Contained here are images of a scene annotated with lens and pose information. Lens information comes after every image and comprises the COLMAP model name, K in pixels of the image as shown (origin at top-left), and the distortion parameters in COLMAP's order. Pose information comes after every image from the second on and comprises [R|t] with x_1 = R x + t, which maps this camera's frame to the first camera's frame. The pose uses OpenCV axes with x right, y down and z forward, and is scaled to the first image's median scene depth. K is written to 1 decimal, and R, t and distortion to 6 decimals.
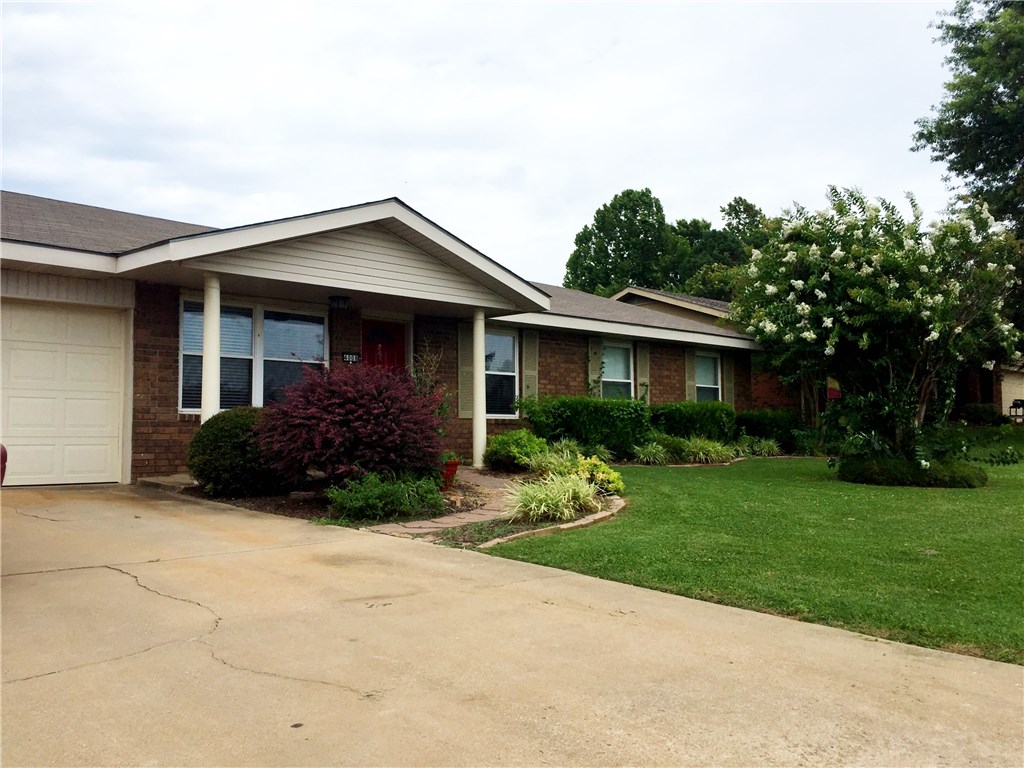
lens RADIAL K [[875.4, 0, 516.5], [0, 875.4, 386.8], [0, 0, 1]] dist [0.088443, -0.062494]
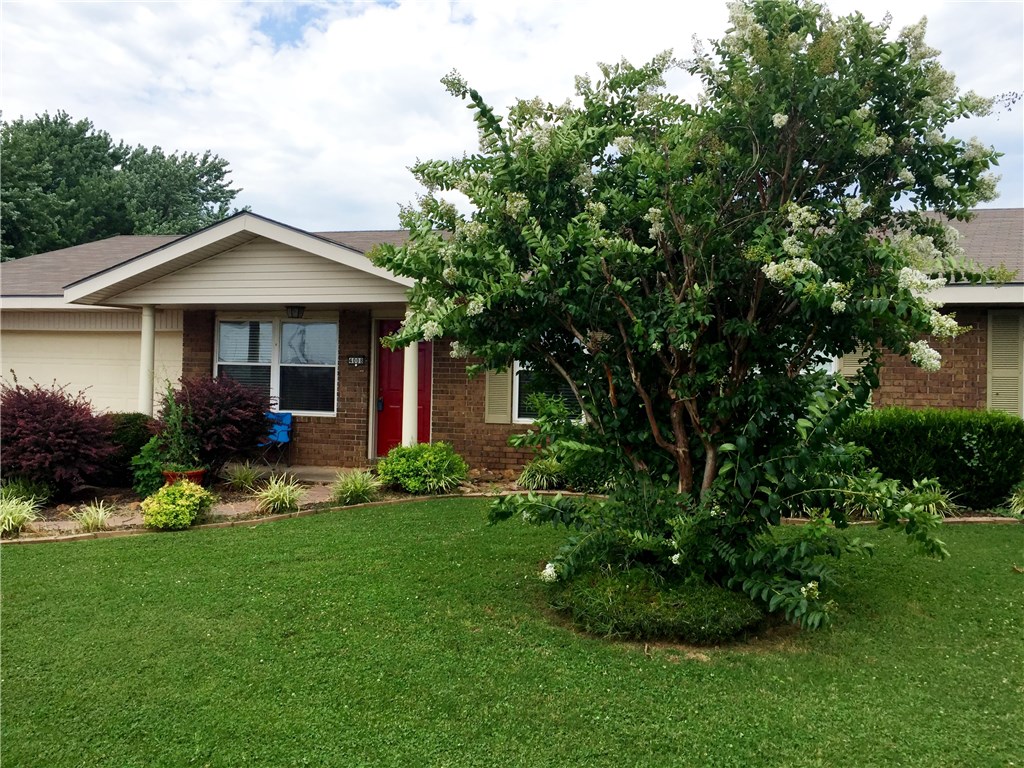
lens RADIAL K [[875.4, 0, 520.7], [0, 875.4, 385.5], [0, 0, 1]] dist [0.088443, -0.062494]
pose [[0.485289, 0.009332, -0.874304, 0.683553], [0.020978, 0.999531, 0.022313, -0.019398], [0.874102, -0.029170, 0.484866, 0.573137]]
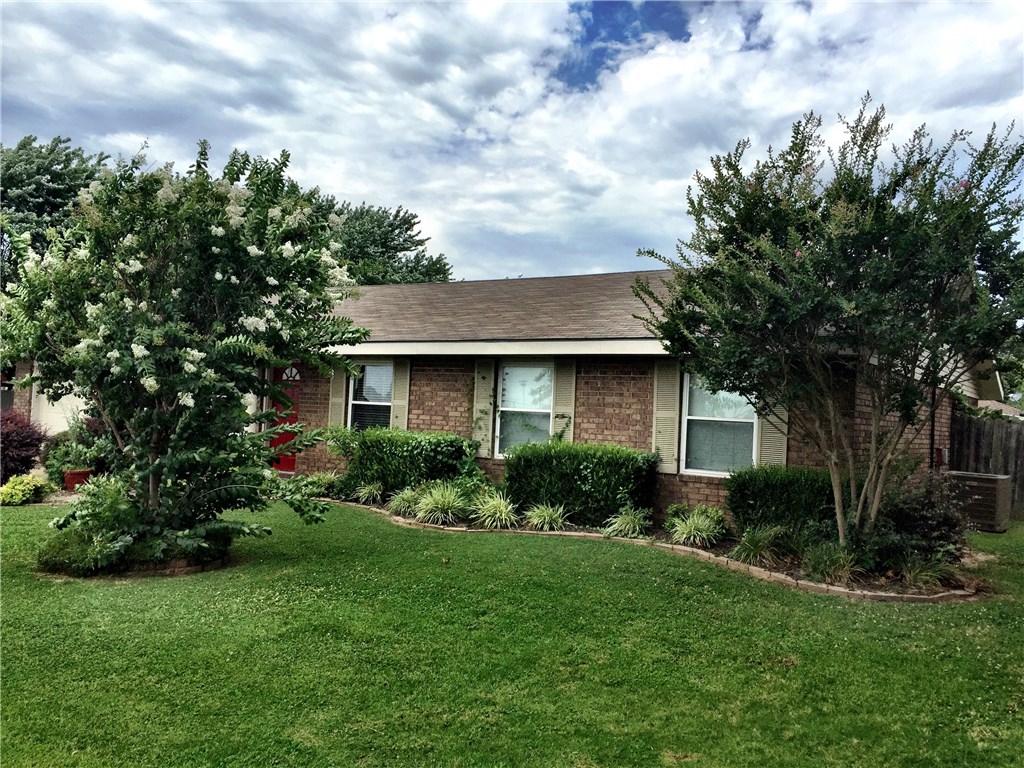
lens RADIAL K [[875.4, 0, 512.2], [0, 875.4, 387.0], [0, 0, 1]] dist [0.088443, -0.062494]
pose [[0.205486, -0.015312, -0.978540, 1.015543], [0.001585, 0.999881, -0.015313, -0.018434], [0.978659, 0.001596, 0.205486, 0.948553]]
